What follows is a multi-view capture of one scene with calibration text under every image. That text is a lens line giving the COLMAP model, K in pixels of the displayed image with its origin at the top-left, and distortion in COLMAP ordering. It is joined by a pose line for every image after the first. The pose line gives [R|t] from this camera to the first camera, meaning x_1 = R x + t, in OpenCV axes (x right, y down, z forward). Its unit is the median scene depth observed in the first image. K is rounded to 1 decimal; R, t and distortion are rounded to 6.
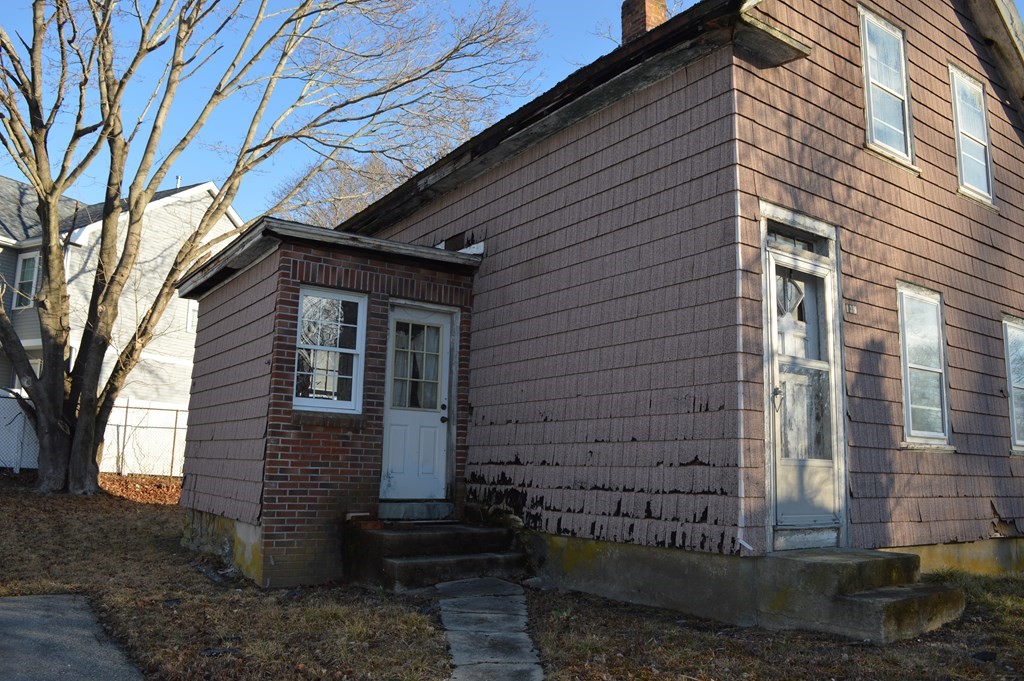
lens RADIAL K [[806.6, 0, 503.7], [0, 806.6, 339.7], [0, 0, 1]] dist [-0.084707, -0.001268]
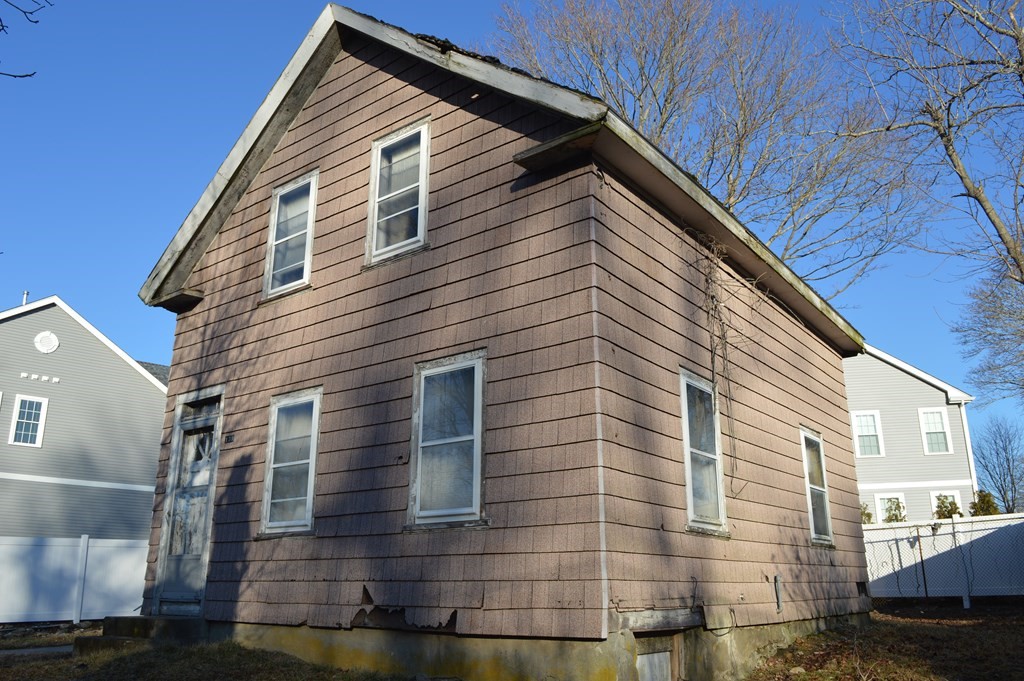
lens RADIAL K [[806.6, 0, 510.2], [0, 806.6, 337.9], [0, 0, 1]] dist [-0.084707, -0.001268]
pose [[0.315197, -0.318867, -0.893854, 1.606504], [0.165716, 0.945887, -0.278993, 0.222075], [0.934446, -0.060188, 0.350982, 0.849619]]
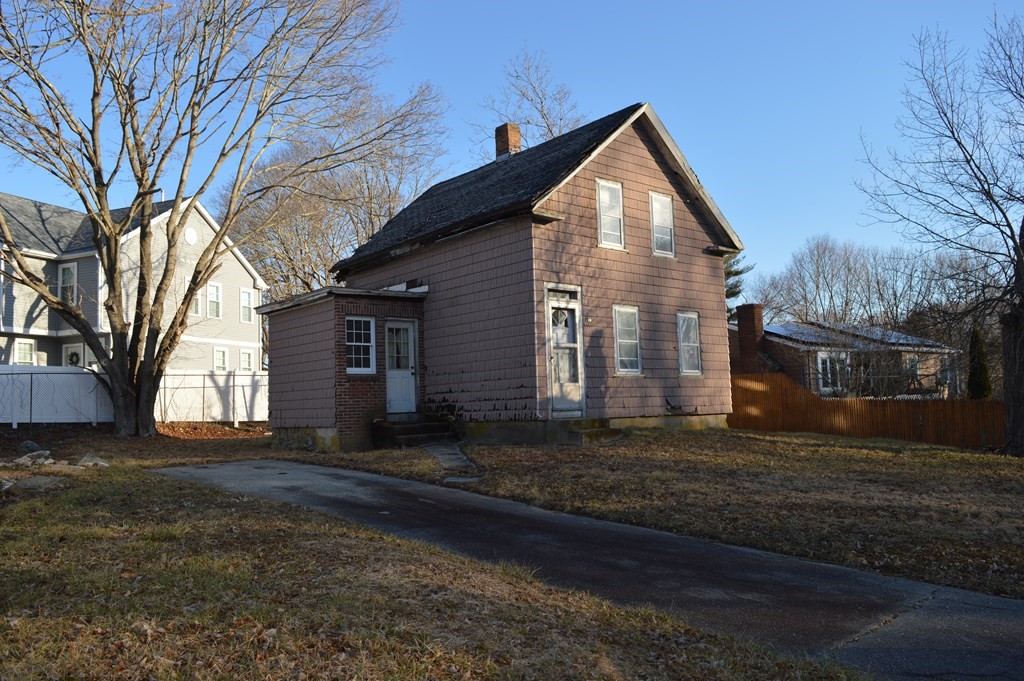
lens RADIAL K [[806.6, 0, 510.3], [0, 806.6, 336.3], [0, 0, 1]] dist [-0.084707, -0.001268]
pose [[0.991934, -0.050413, 0.116298, -0.070348], [0.042174, 0.996494, 0.072257, -0.151949], [-0.119533, -0.066769, 0.990582, -1.201861]]
